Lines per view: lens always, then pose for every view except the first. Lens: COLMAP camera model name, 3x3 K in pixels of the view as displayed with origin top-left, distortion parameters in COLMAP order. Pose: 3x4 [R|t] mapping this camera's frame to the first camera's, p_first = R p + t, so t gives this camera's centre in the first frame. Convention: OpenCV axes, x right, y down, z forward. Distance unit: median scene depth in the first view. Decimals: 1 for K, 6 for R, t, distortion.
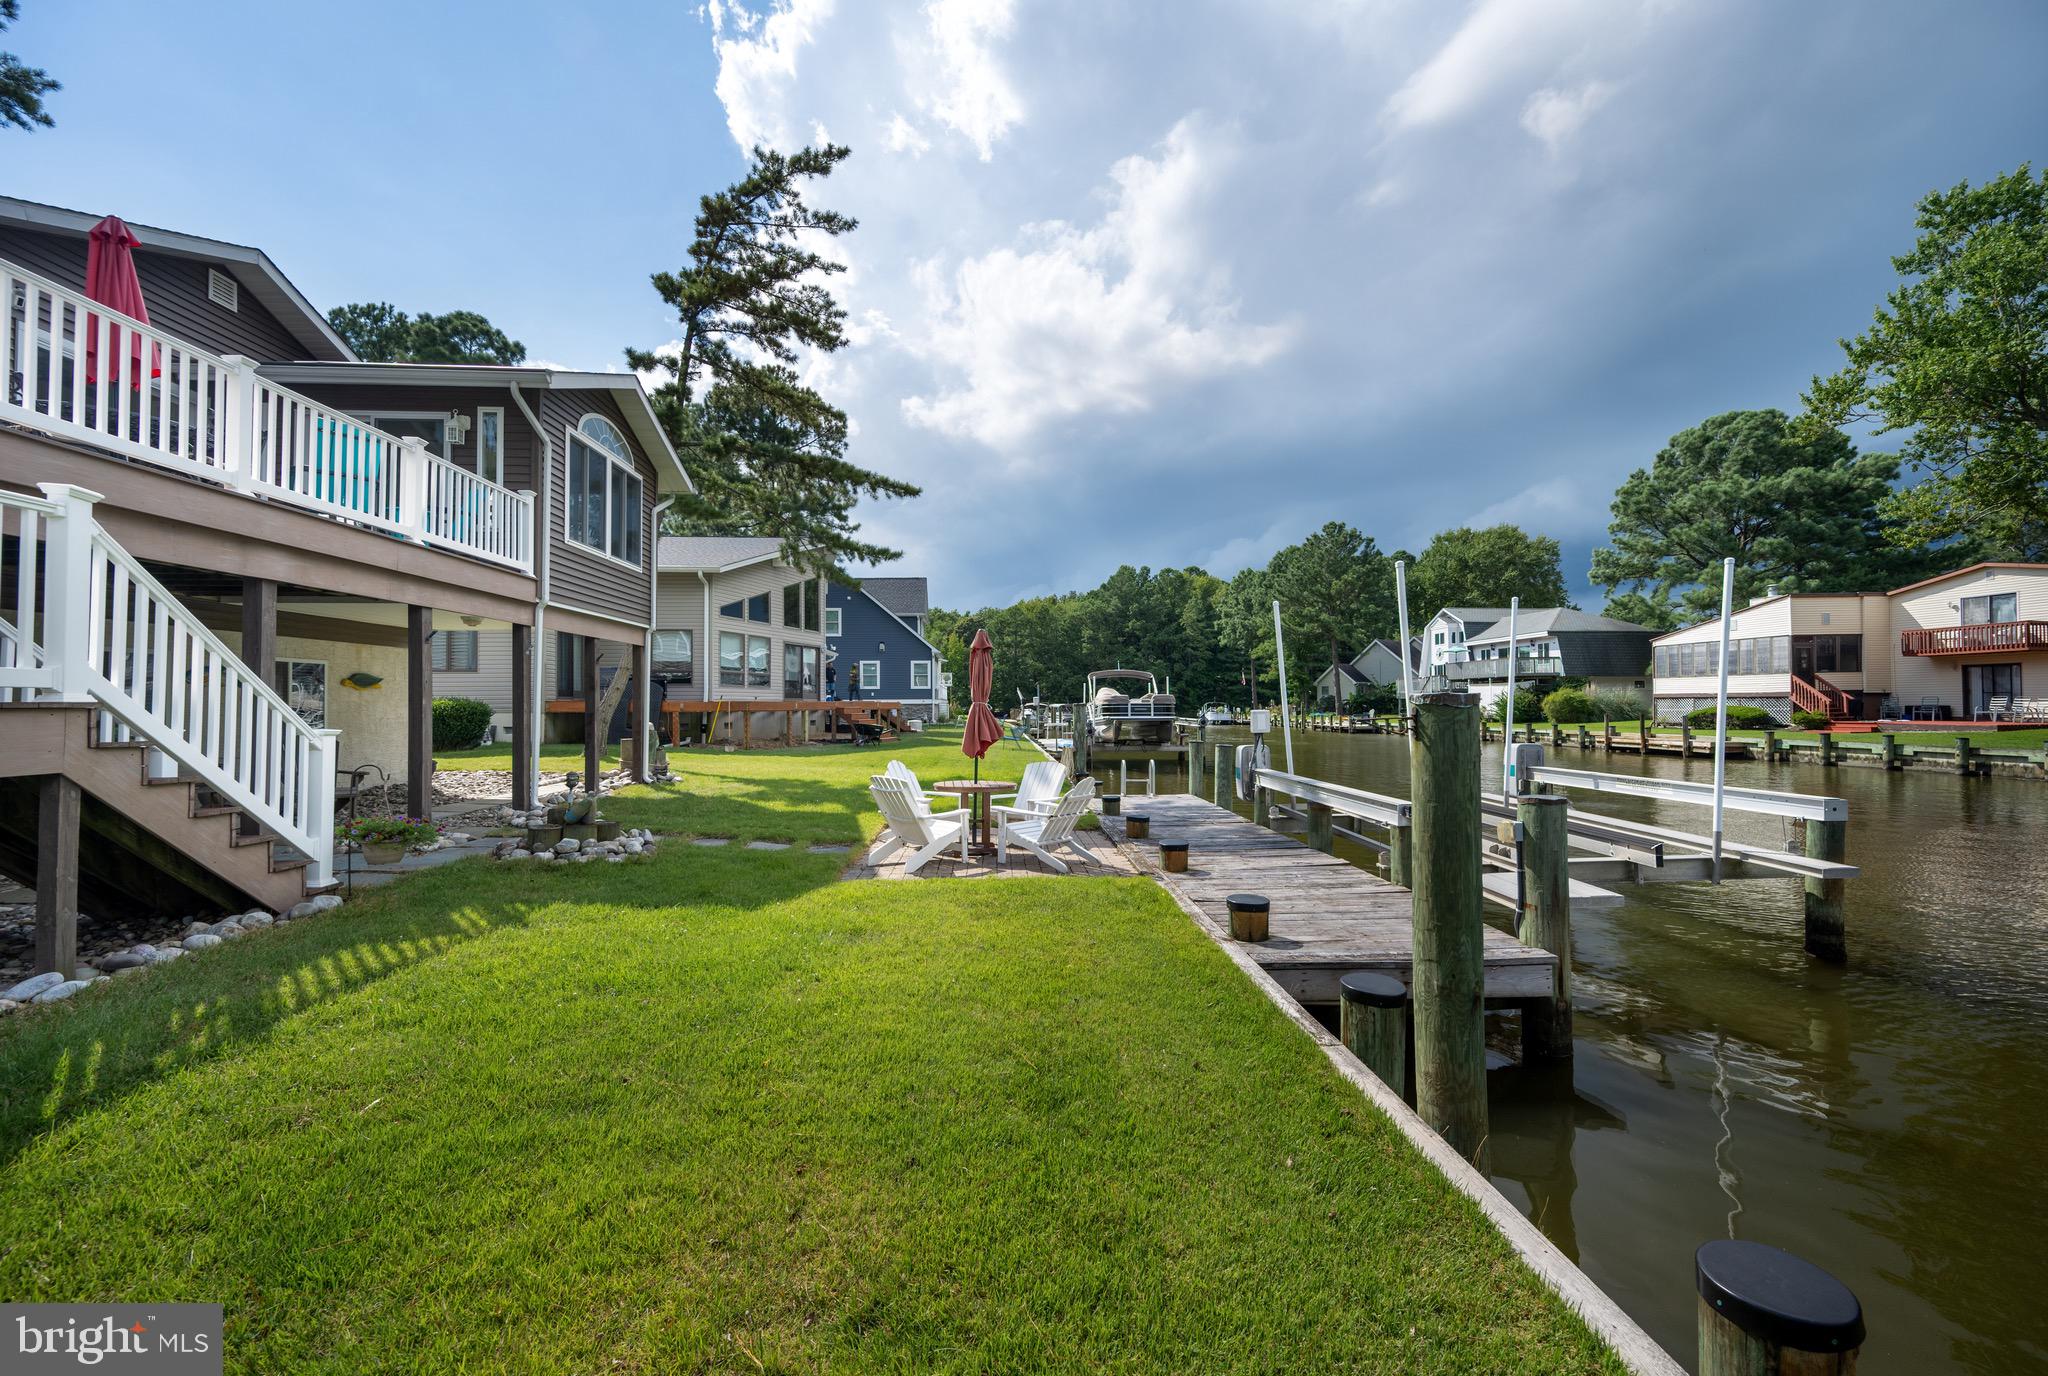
lens RADIAL K [[808.6, 0, 1024.0], [0, 808.6, 688.0], [0, 0, 1]] dist [0.002262, 0.000097]
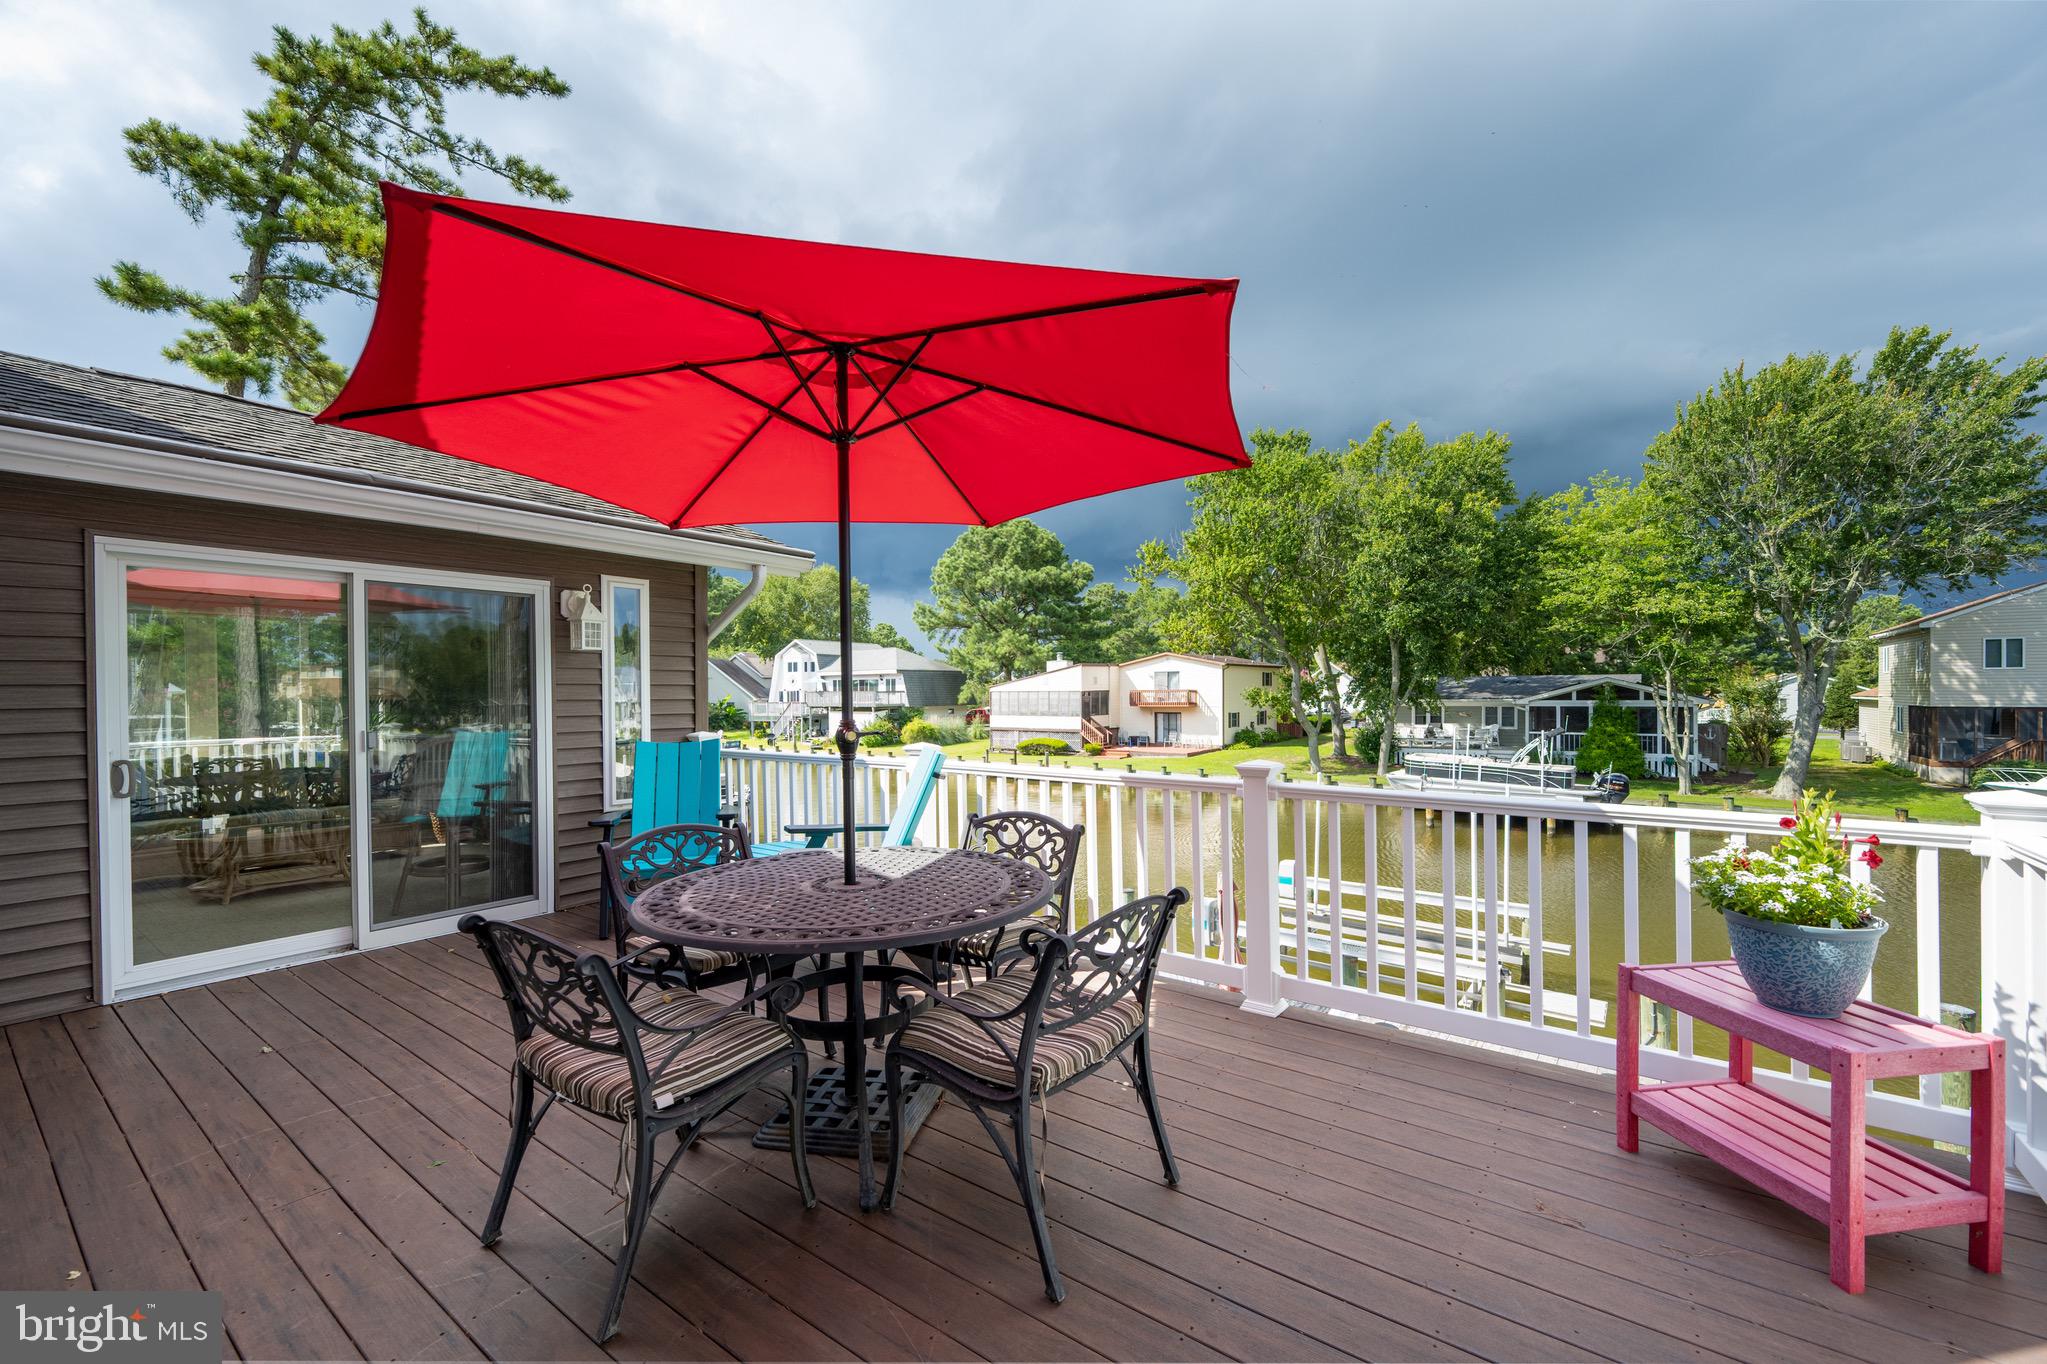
lens RADIAL K [[816.0, 0, 1014.3], [0, 816.0, 701.3], [0, 0, 1]] dist [0.037600, -0.015369]
pose [[0.647959, -0.015388, 0.761520, -0.275772], [-0.000393, 0.999789, 0.020537, -0.078221], [-0.761675, -0.013606, 0.647816, 0.125094]]
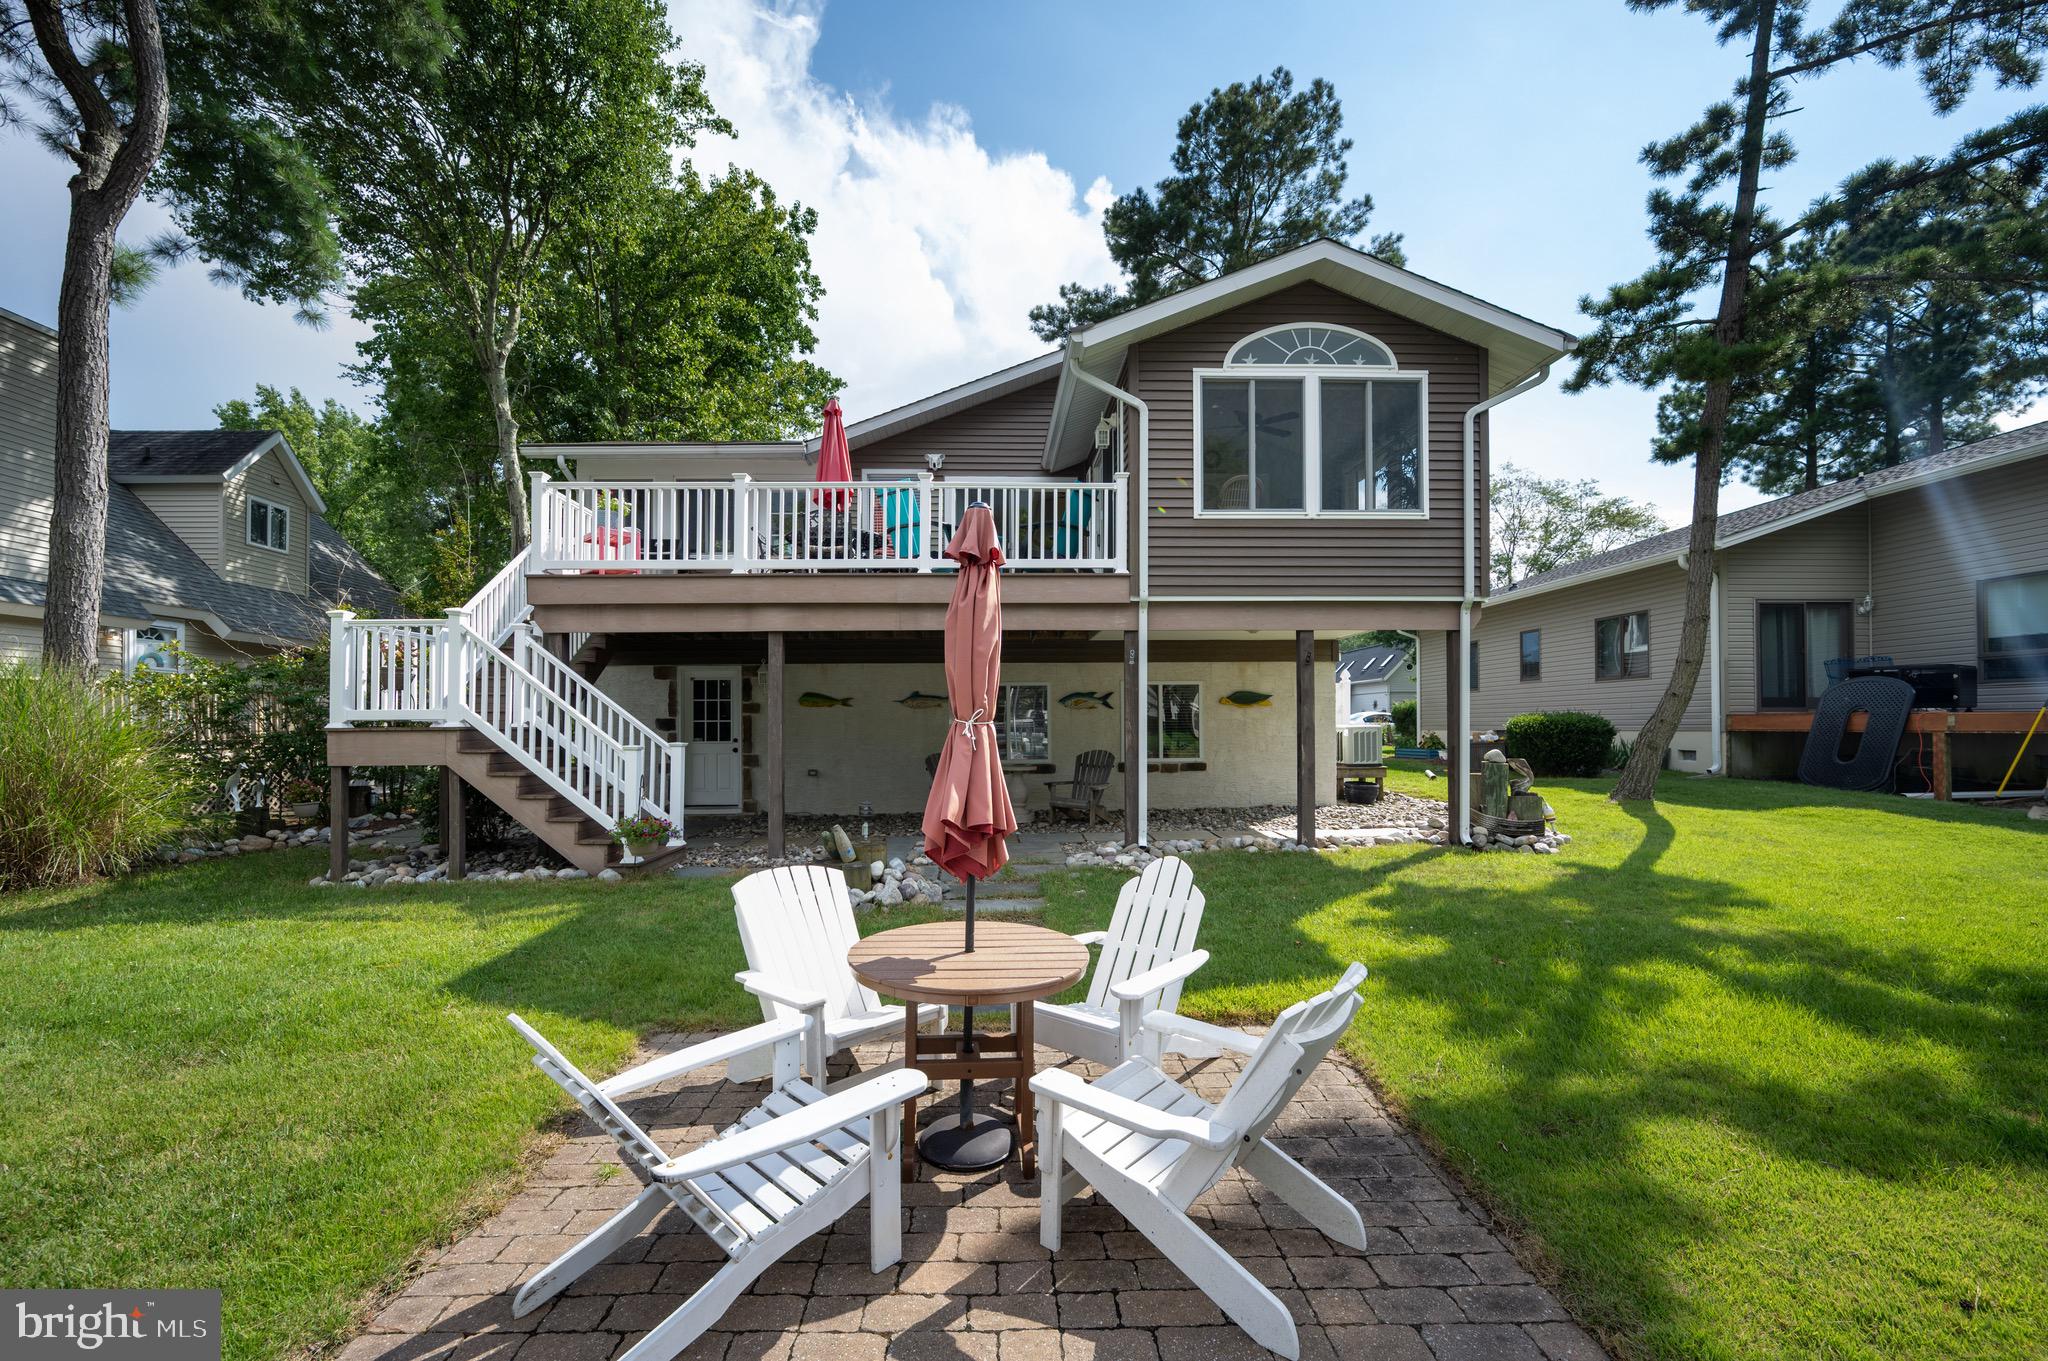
lens RADIAL K [[839.1, 0, 1054.6], [0, 839.1, 713.0], [0, 0, 1]] dist [-0.000664, 0.000076]
pose [[-0.012598, -0.012603, -0.999841, 0.071632], [0.026878, 0.999555, -0.012938, 0.005151], [0.999559, -0.027036, -0.012254, 0.245801]]
